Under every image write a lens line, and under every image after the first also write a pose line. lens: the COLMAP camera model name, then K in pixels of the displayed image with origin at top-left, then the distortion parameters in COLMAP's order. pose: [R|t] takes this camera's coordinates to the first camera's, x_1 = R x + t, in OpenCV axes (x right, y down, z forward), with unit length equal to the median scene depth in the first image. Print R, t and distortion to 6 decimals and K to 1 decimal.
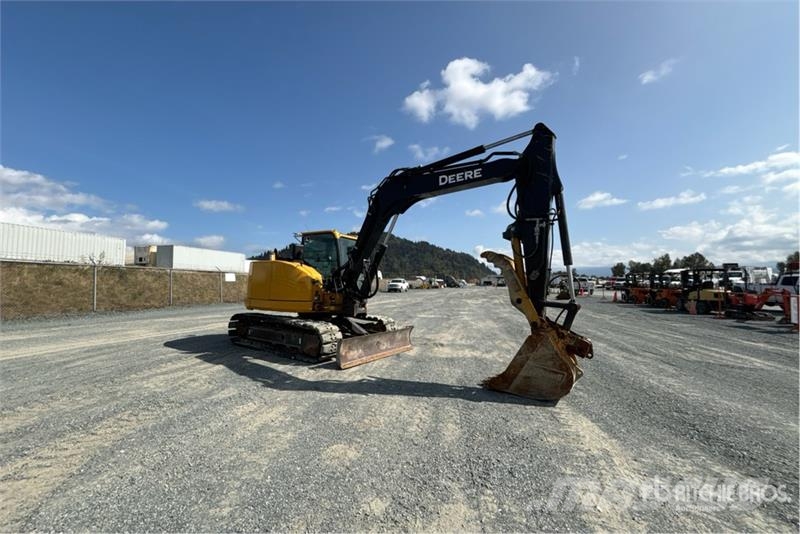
lens RADIAL K [[319.4, 0, 396.7], [0, 319.4, 266.3], [0, 0, 1]] dist [-0.011171, -0.000190]
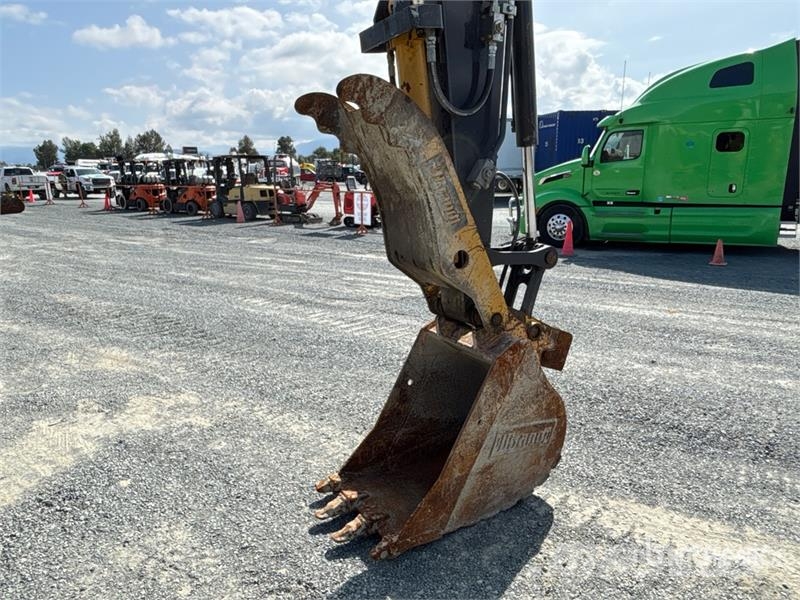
lens RADIAL K [[538.2, 0, 400.0], [0, 538.2, 300.0], [0, 0, 1]] dist [0.024625, -0.037656]
pose [[0.389280, -0.221725, 0.894035, -0.100418], [-0.032943, 0.966624, 0.254071, 0.012055], [-0.920530, -0.128357, 0.368983, 0.703282]]
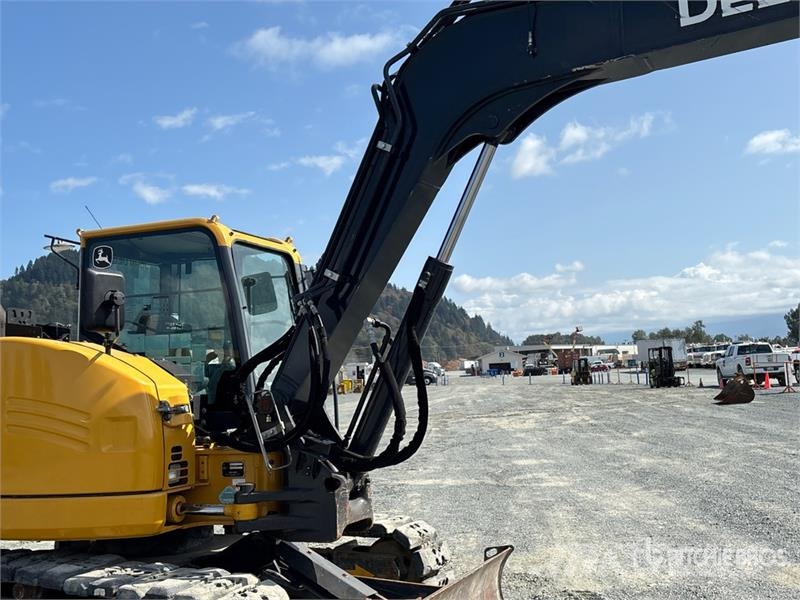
lens RADIAL K [[848.3, 0, 385.4], [0, 848.3, 301.0], [0, 0, 1]] dist [0.074895, -0.208222]
pose [[0.987225, -0.040084, 0.154210, -0.228794], [0.045702, 0.998408, -0.033058, -0.014014], [-0.152639, 0.039684, 0.987485, 0.349240]]
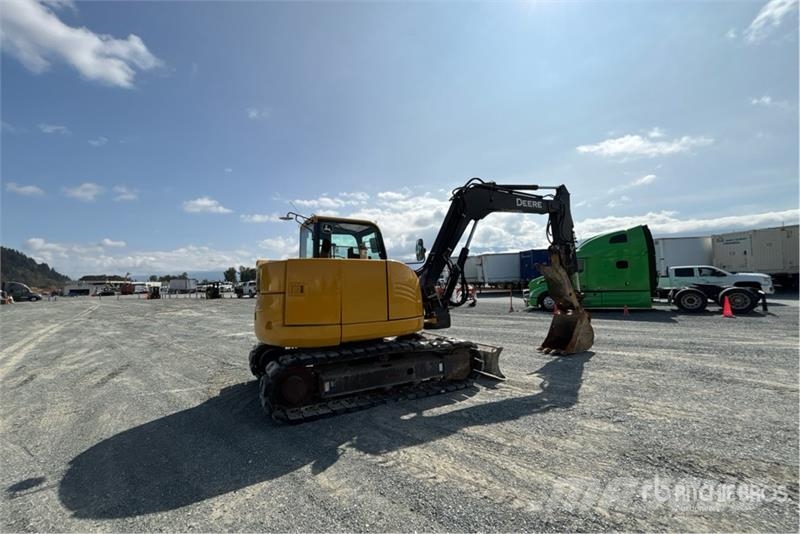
lens RADIAL K [[319.4, 0, 396.7], [0, 319.4, 266.3], [0, 0, 1]] dist [-0.011171, -0.000190]
pose [[0.473226, 0.023794, 0.880620, -1.170661], [-0.011649, 0.999717, -0.020752, 0.010914], [-0.880864, -0.000438, 0.473369, 0.832603]]
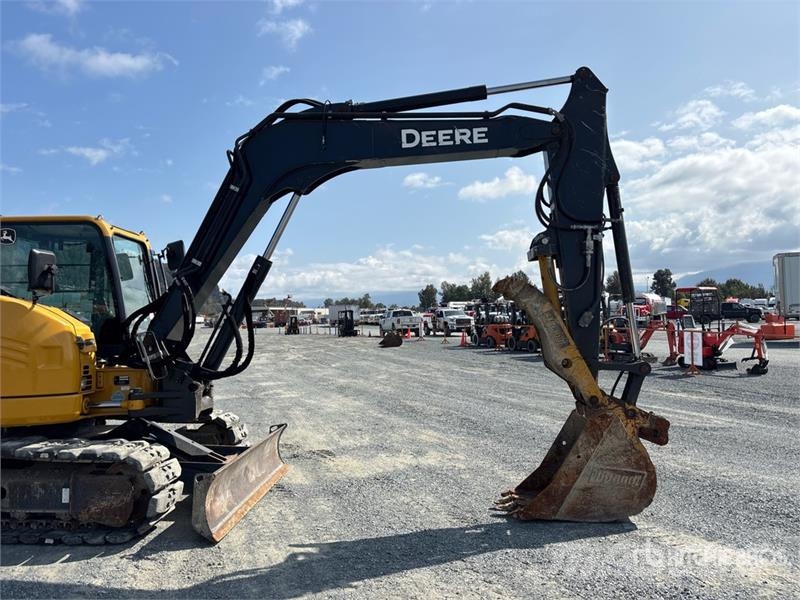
lens RADIAL K [[599.3, 0, 391.1], [0, 599.3, 302.9], [0, 0, 1]] dist [0.015163, -0.002831]
pose [[0.854750, -0.013625, 0.518860, -0.391483], [0.002708, 0.999759, 0.021793, -0.023992], [-0.519032, -0.017223, 0.854581, 0.176851]]
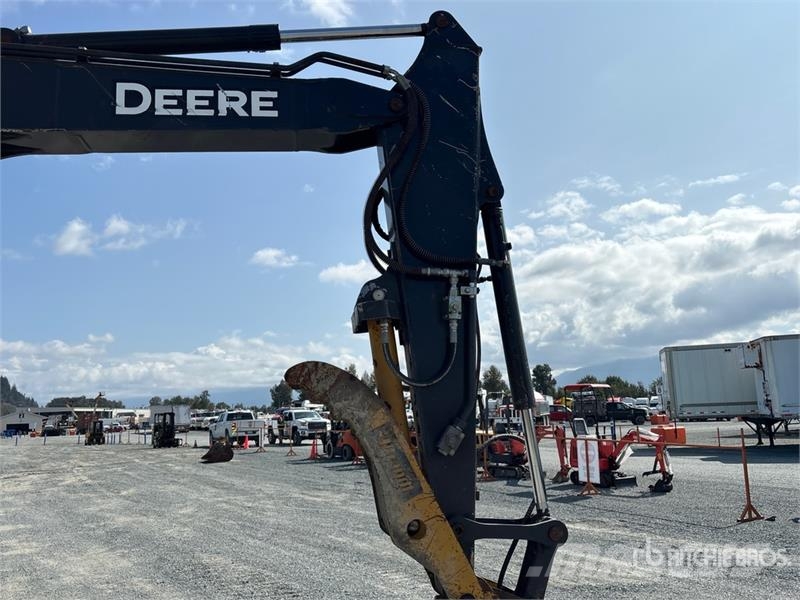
lens RADIAL K [[703.9, 0, 393.2], [0, 703.9, 289.9], [0, 0, 1]] dist [0.027356, -0.007275]
pose [[0.723275, 0.095046, 0.683988, -0.095983], [-0.002070, 0.990777, -0.135488, -0.022355], [-0.690557, 0.096580, 0.716801, 0.417173]]
